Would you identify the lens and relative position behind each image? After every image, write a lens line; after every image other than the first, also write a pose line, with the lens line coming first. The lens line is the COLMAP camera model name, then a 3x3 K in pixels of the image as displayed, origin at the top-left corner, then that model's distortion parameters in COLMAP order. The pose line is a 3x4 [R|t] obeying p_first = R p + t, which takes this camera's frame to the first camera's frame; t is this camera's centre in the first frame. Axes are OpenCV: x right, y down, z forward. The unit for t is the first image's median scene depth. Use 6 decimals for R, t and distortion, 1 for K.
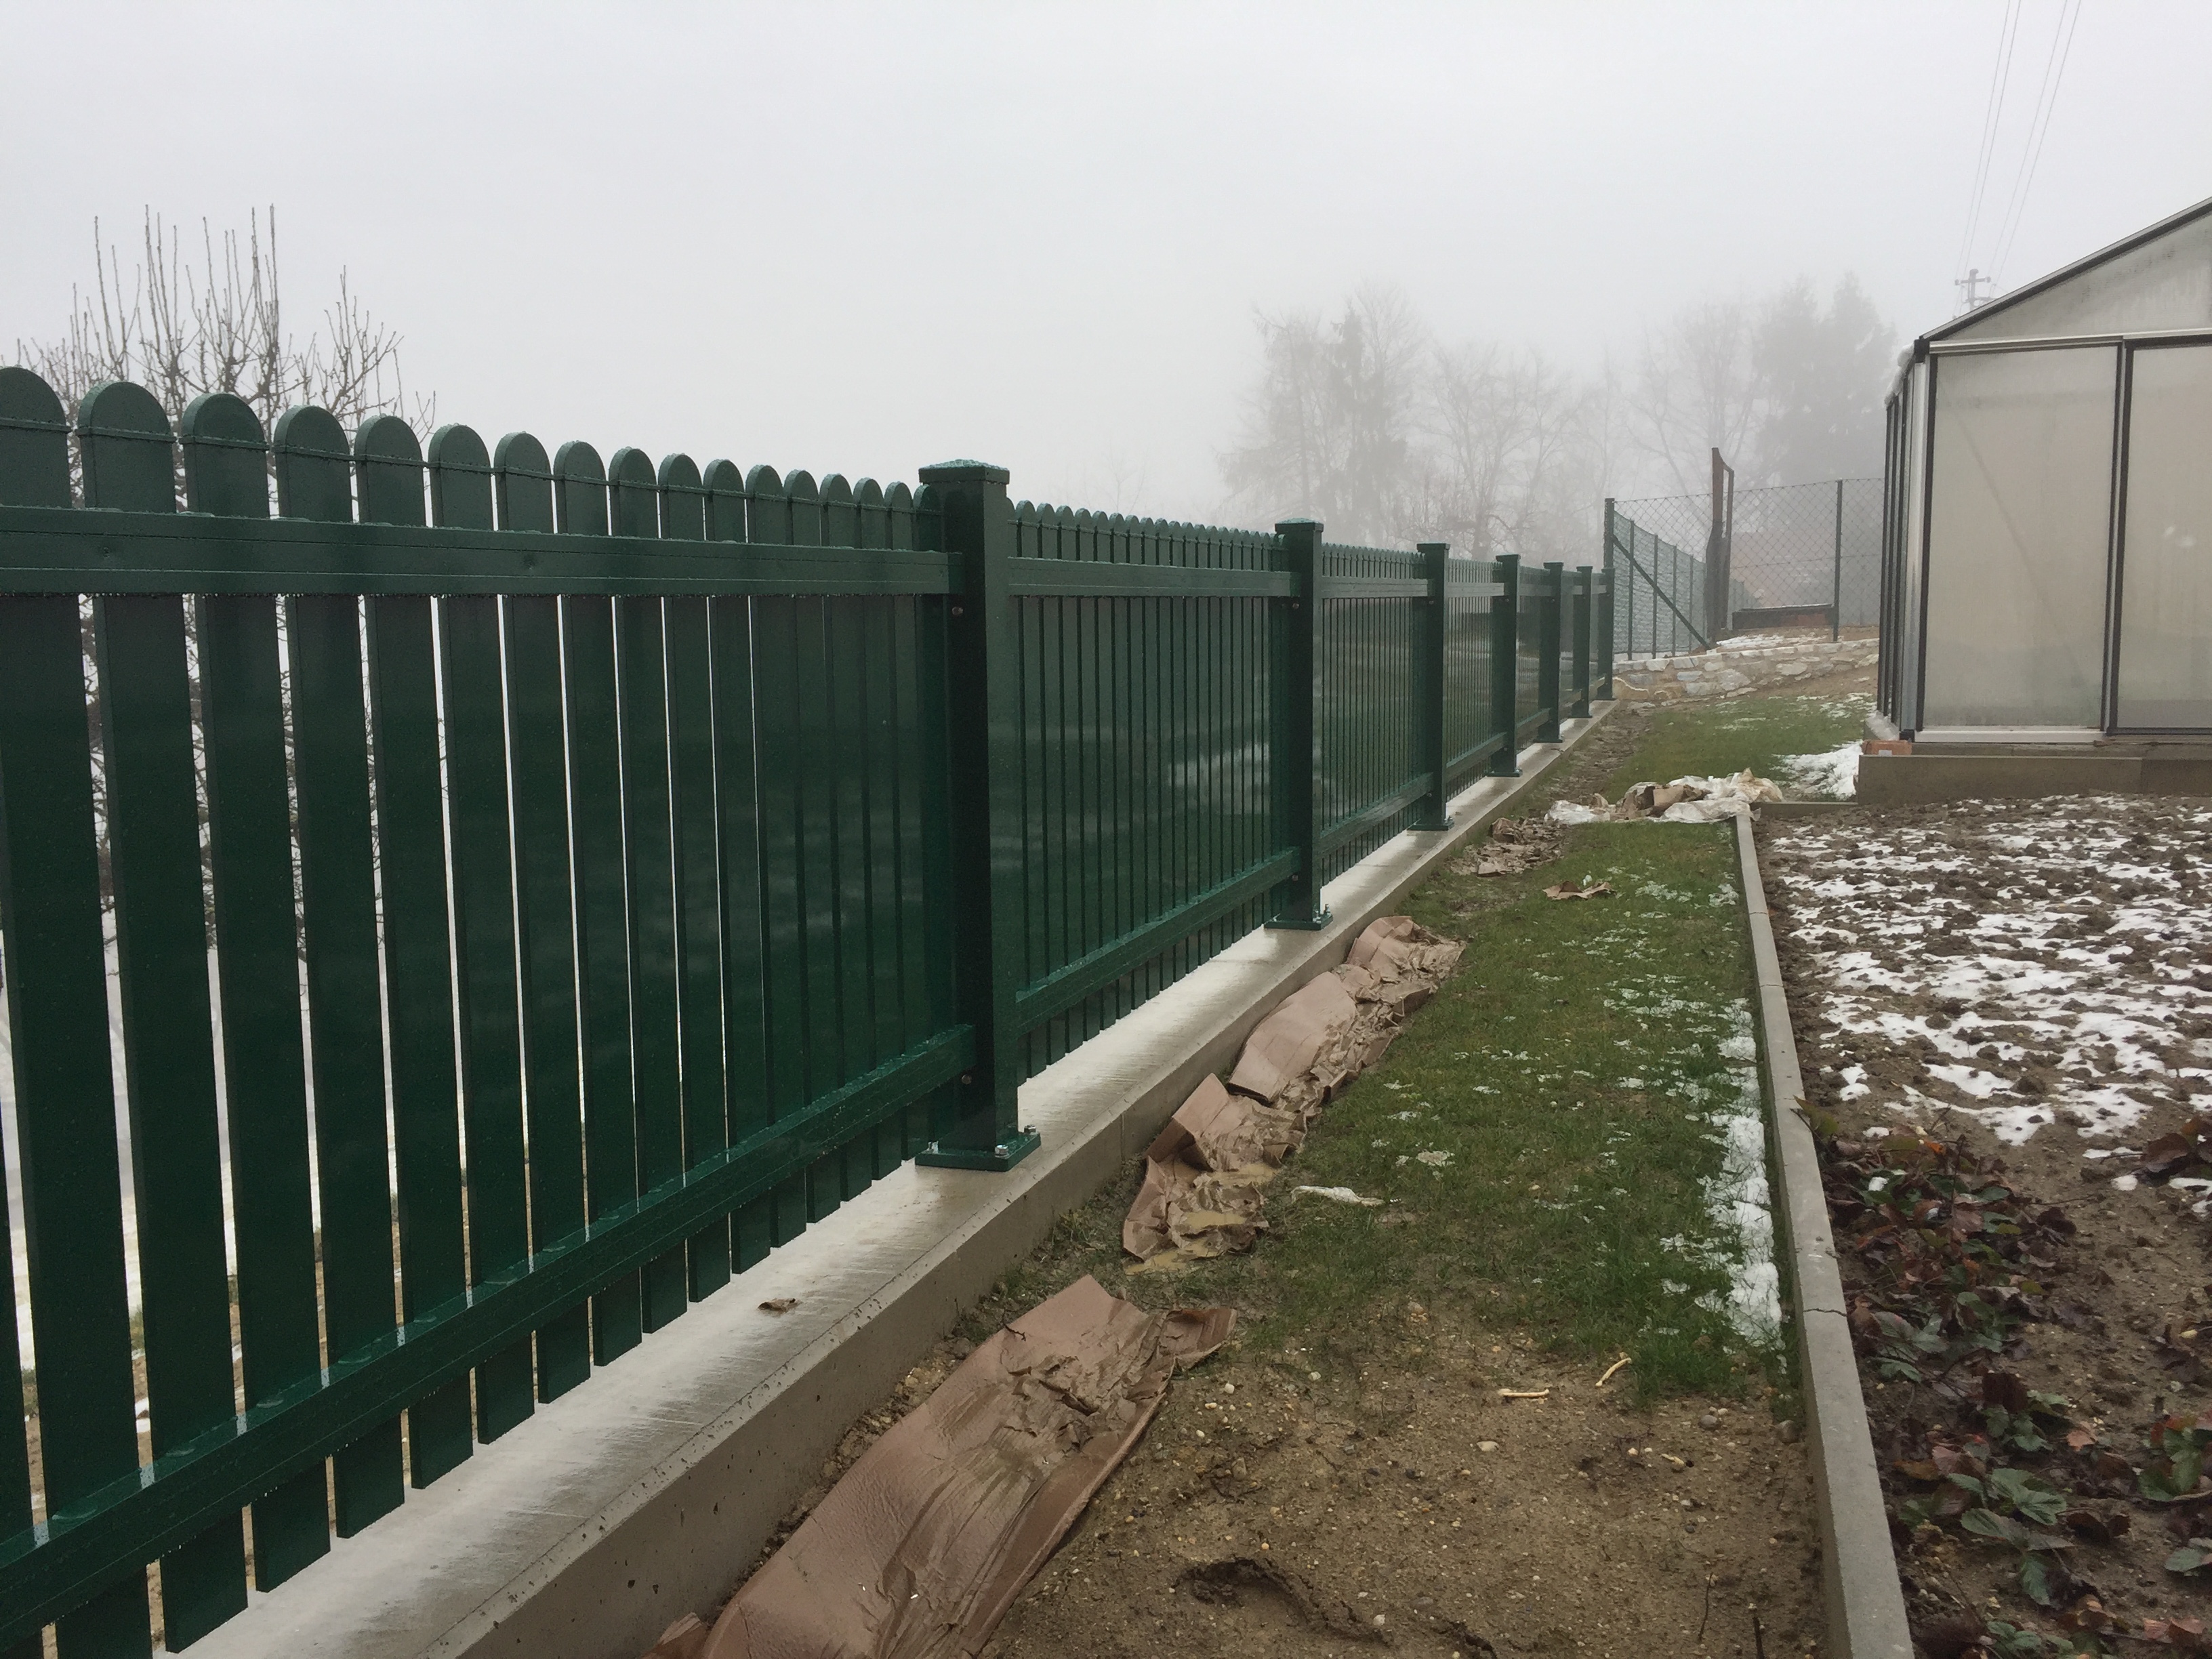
lens RADIAL K [[1910.4, 0, 1106.0], [0, 1910.4, 829.5], [0, 0, 1]] dist [0.038520, -0.013603]
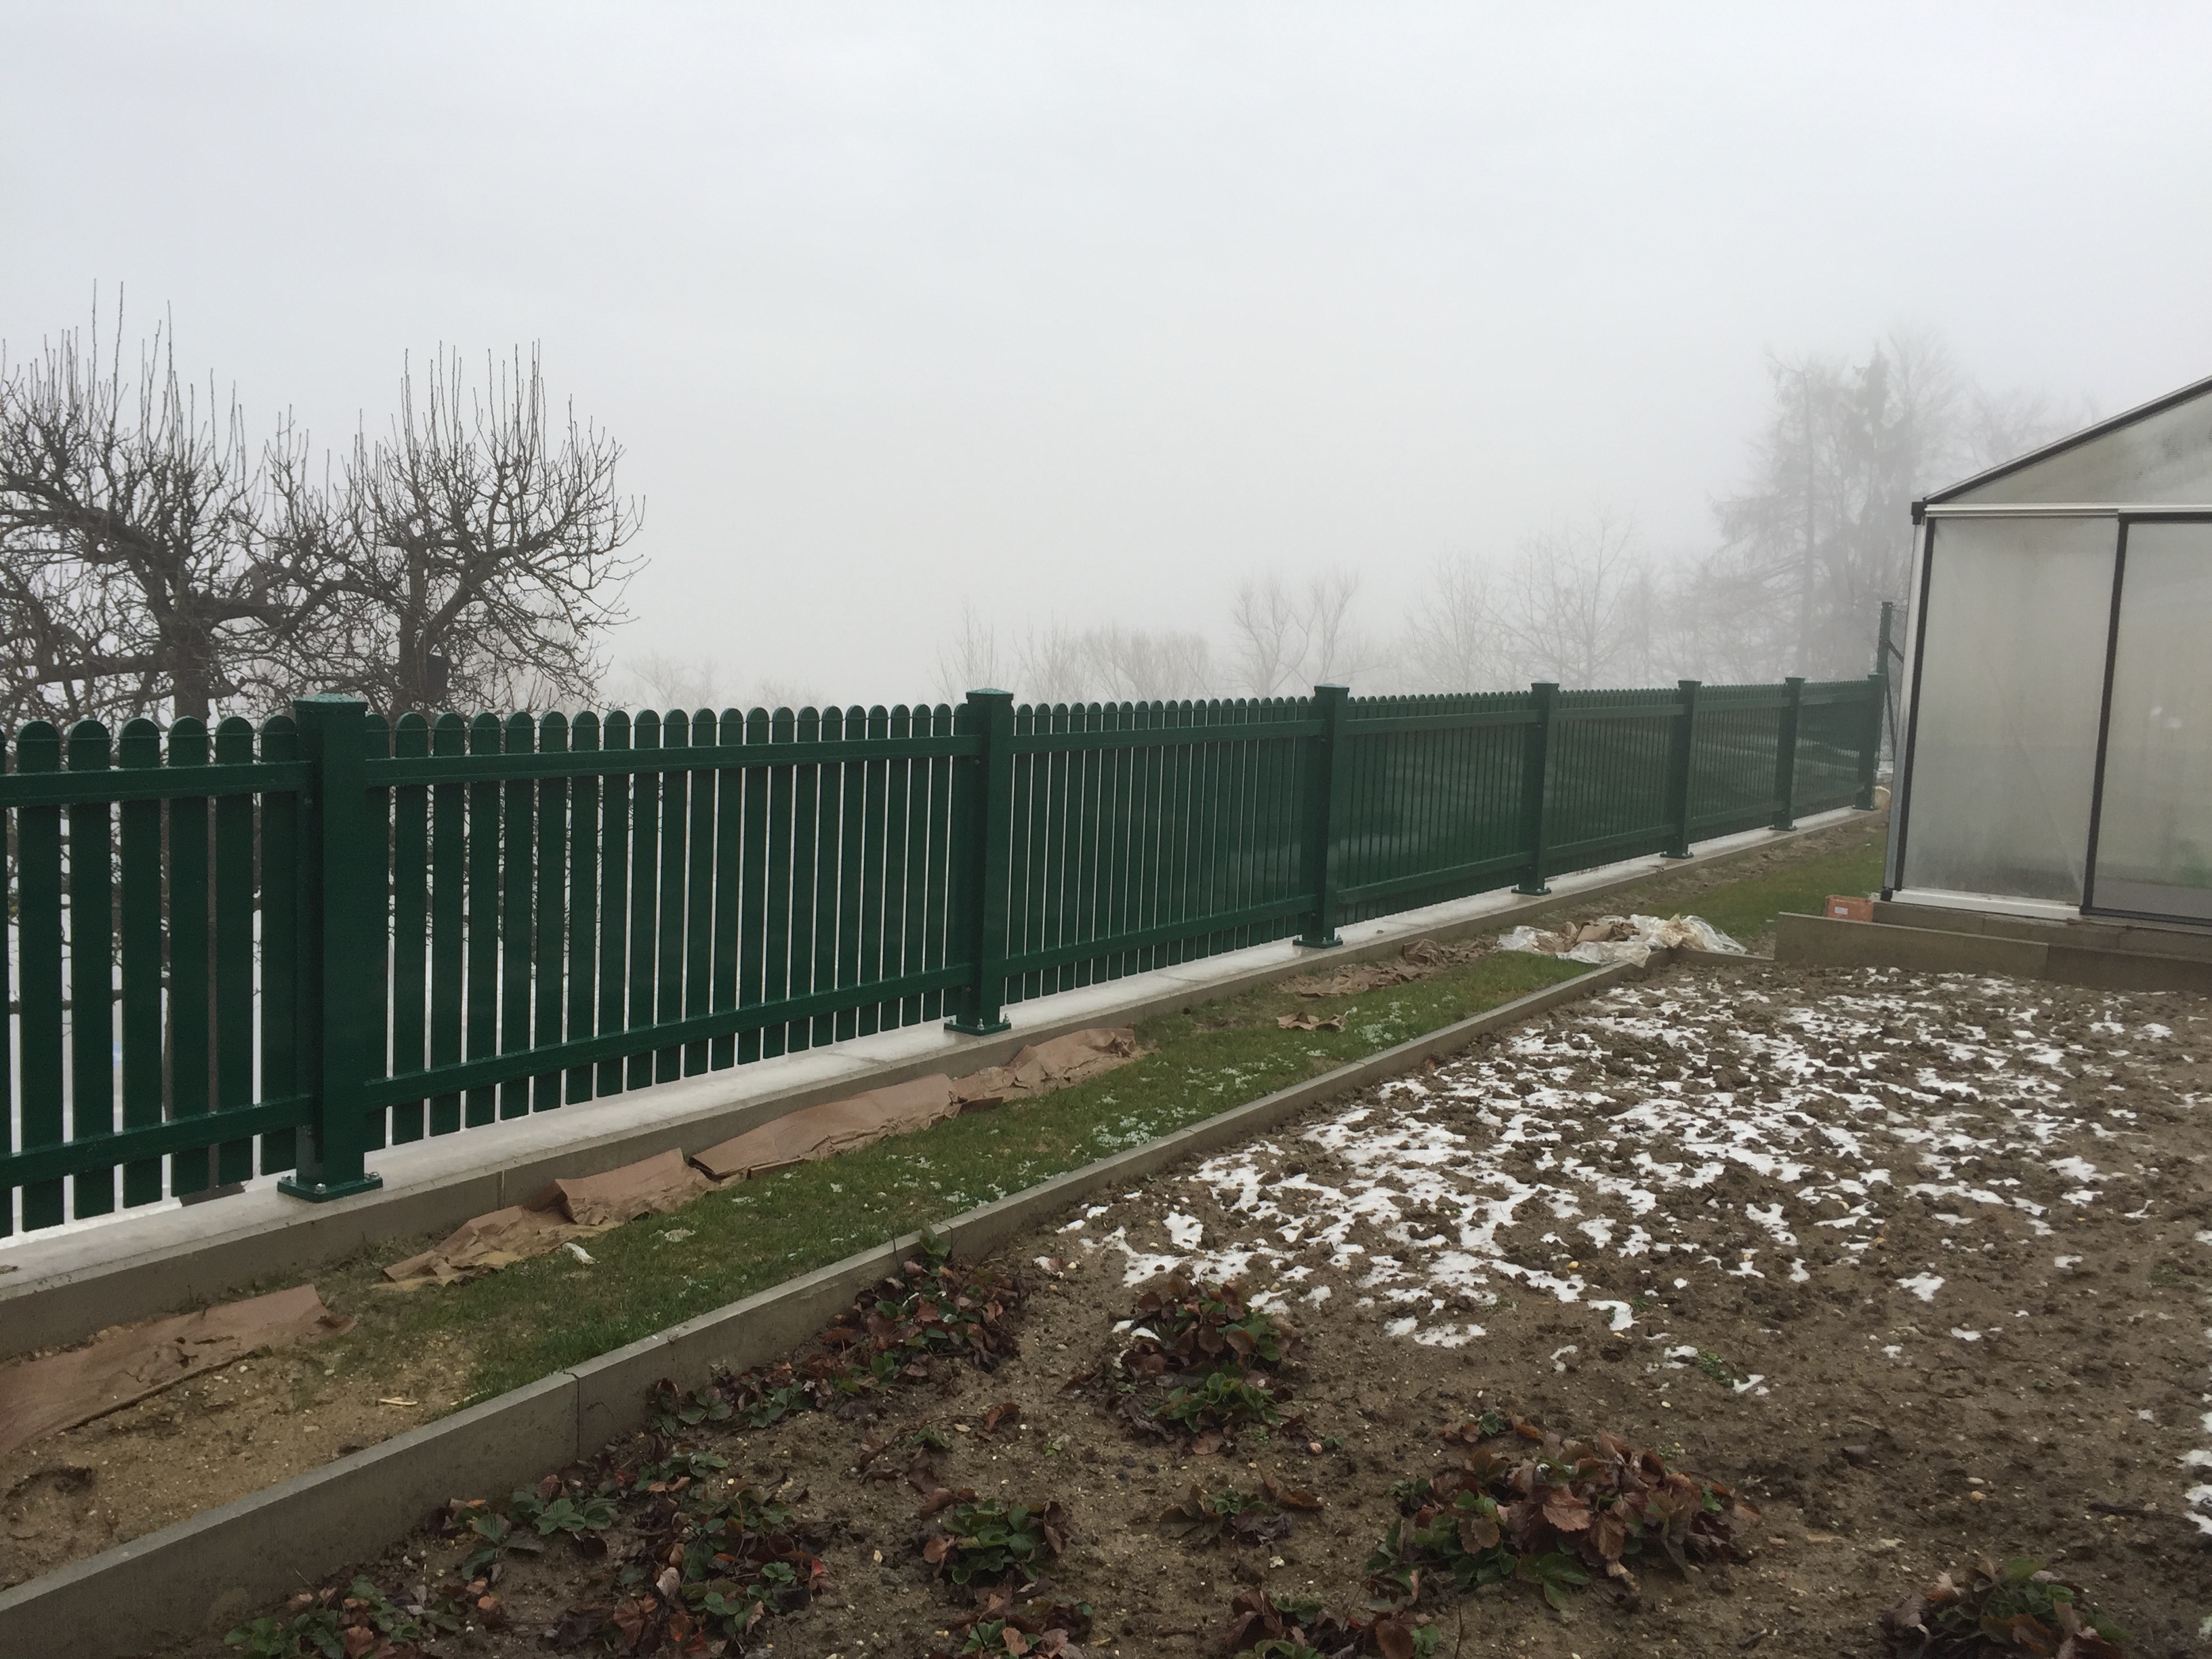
lens RADIAL K [[1910.4, 0, 1106.0], [0, 1910.4, 829.5], [0, 0, 1]] dist [0.038520, -0.013603]
pose [[0.958178, 0.079659, -0.274862, 0.305308], [-0.082626, 0.996580, 0.000787, -0.050571], [0.273985, 0.021956, 0.961483, -0.072712]]
